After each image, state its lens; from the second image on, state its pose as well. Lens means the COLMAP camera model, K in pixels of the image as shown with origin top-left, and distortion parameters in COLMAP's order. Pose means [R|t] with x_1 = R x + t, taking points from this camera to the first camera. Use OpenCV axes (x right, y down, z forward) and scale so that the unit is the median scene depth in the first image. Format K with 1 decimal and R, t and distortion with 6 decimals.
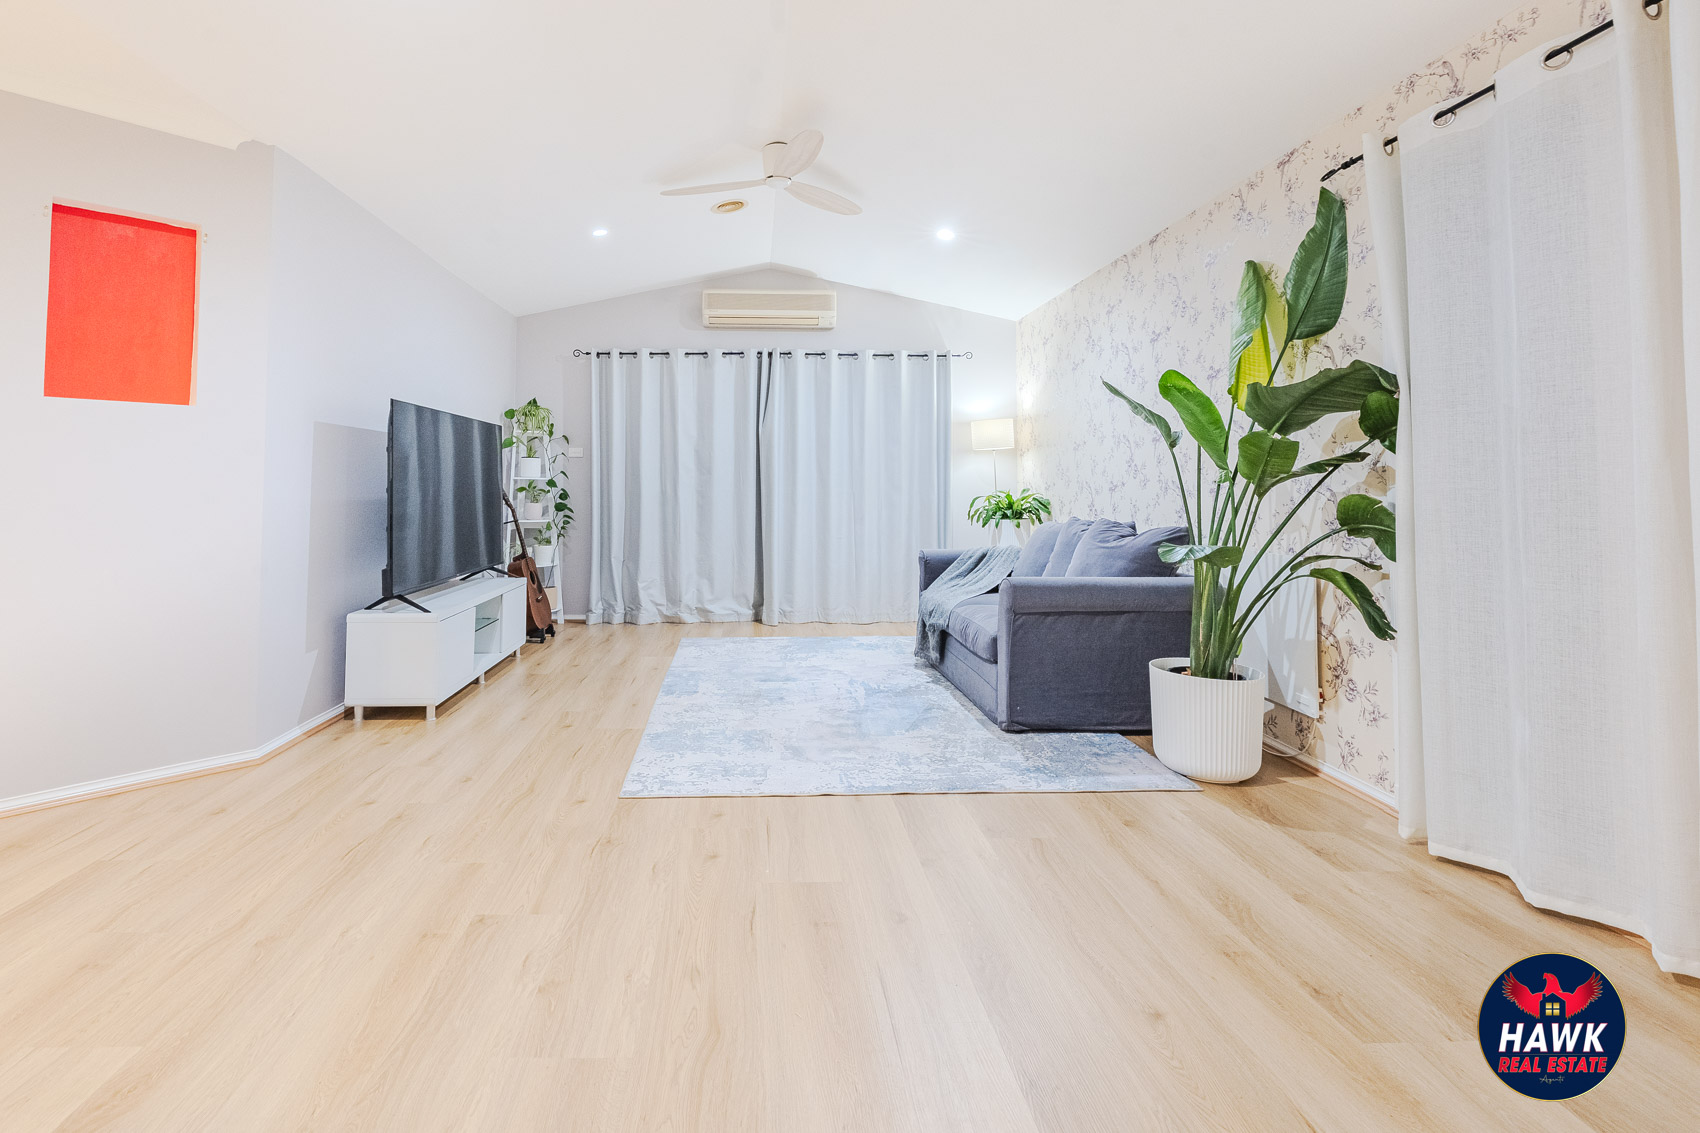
lens RADIAL K [[761.8, 0, 800.7], [0, 761.8, 473.9], [0, 0, 1]] dist [-0.002669, -0.001030]
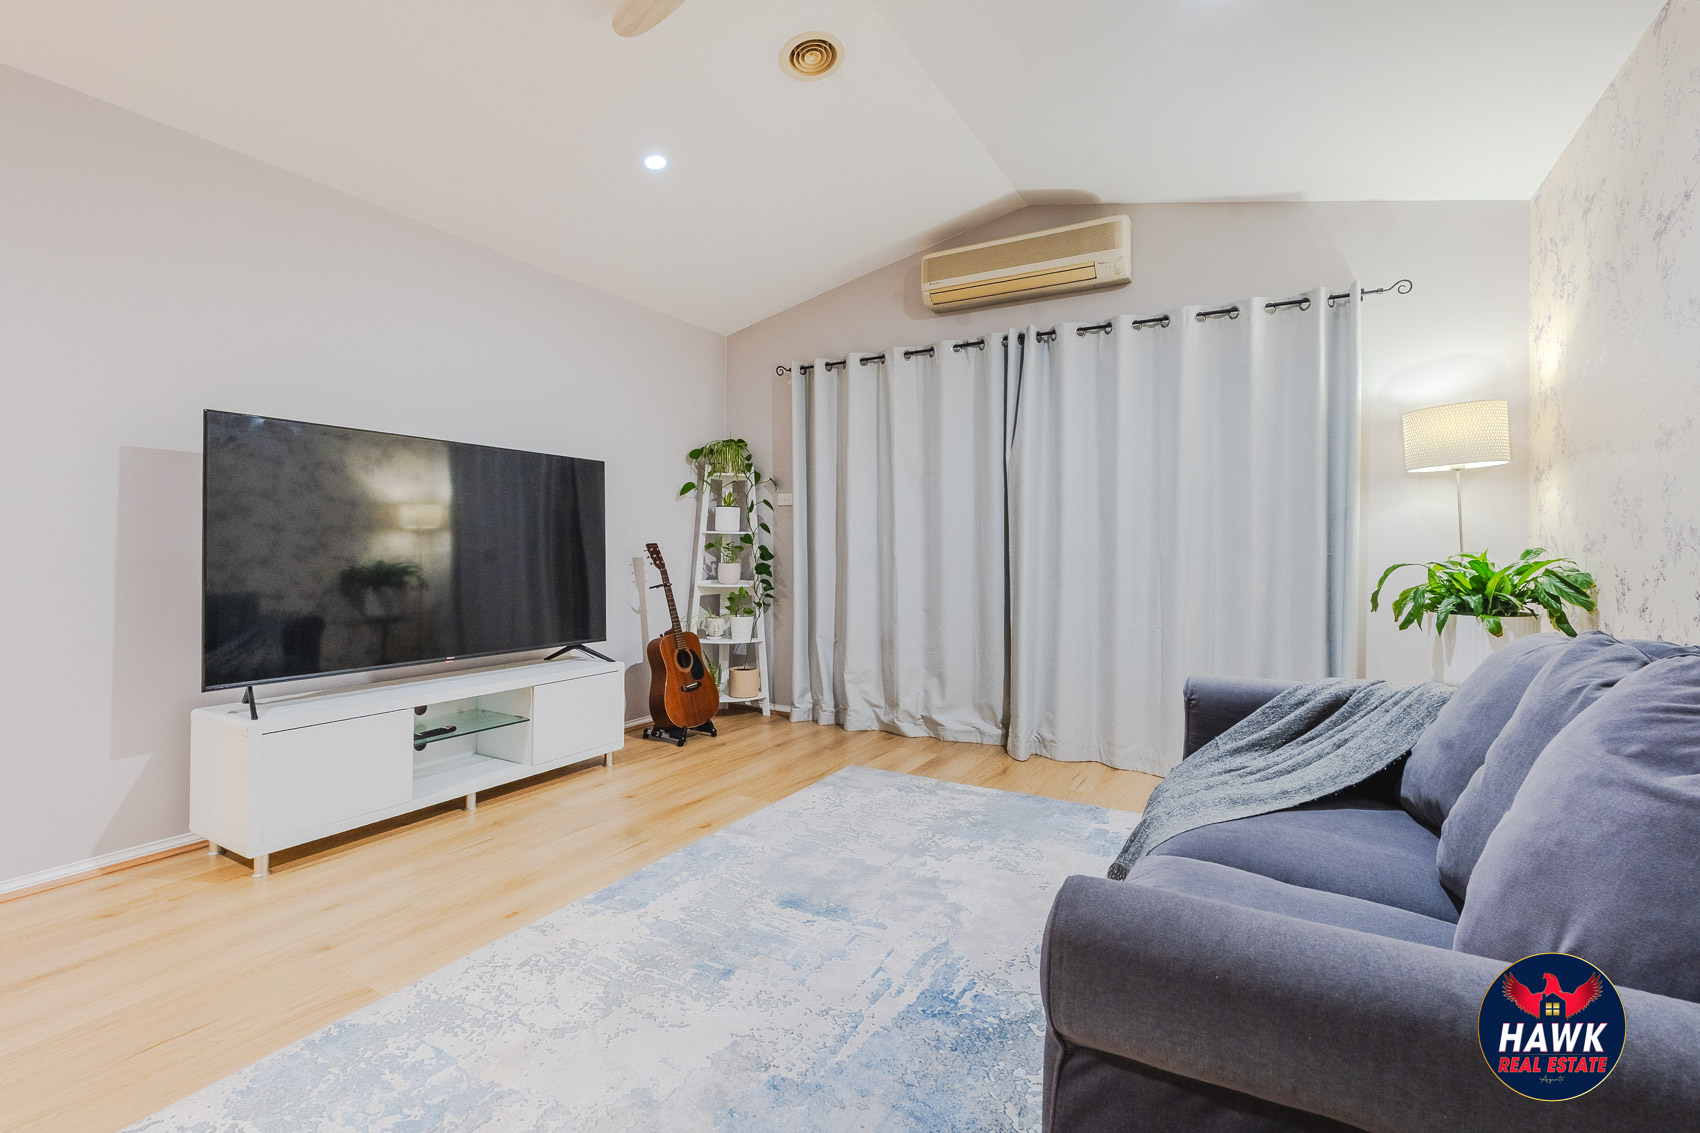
lens RADIAL K [[761.8, 0, 840.1], [0, 761.8, 555.5], [0, 0, 1]] dist [-0.002669, -0.001030]
pose [[0.853147, 0.009835, -0.521578, 0.167089], [0.002730, 0.999724, 0.023318, 0.010854], [0.521663, -0.021318, 0.852885, 0.369661]]
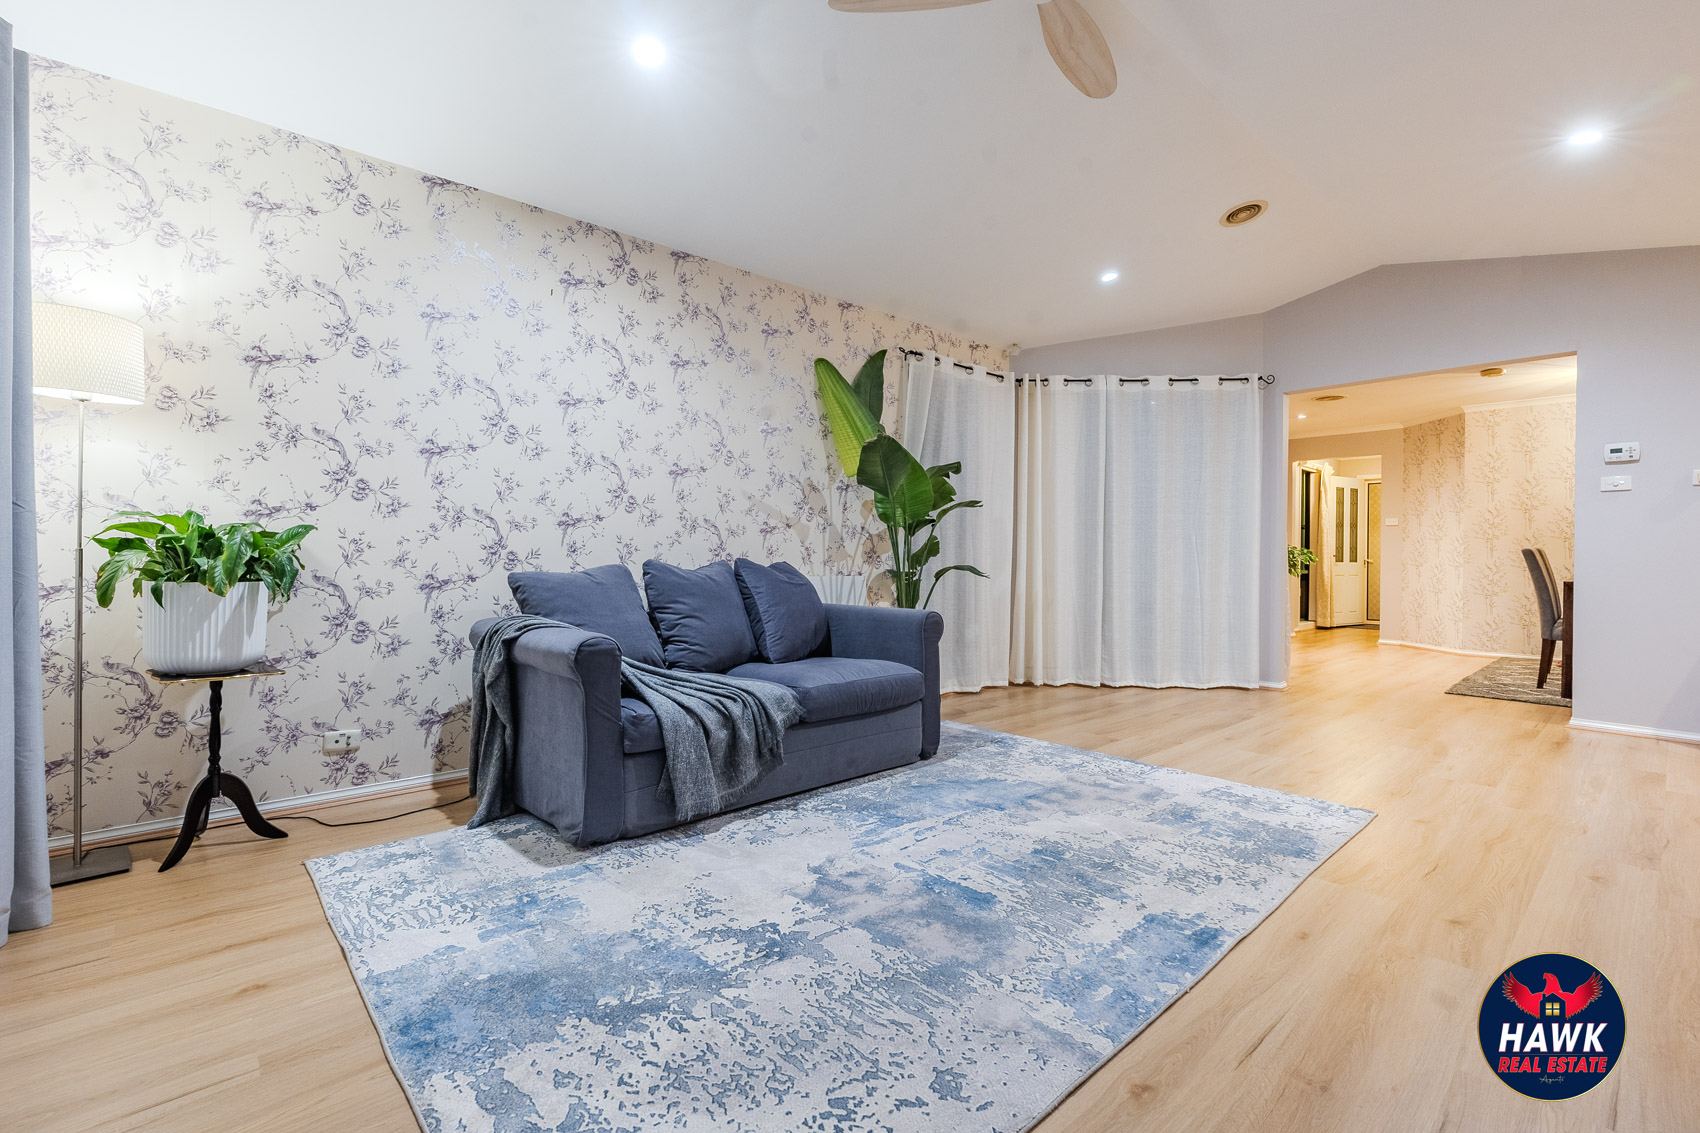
lens RADIAL K [[761.8, 0, 848.3], [0, 761.8, 561.5], [0, 0, 1]] dist [-0.002669, -0.001030]
pose [[-0.665041, -0.019008, 0.746565, -0.267757], [-0.022525, 0.999732, 0.005388, 0.036630], [-0.746467, -0.013233, -0.665291, 0.956453]]
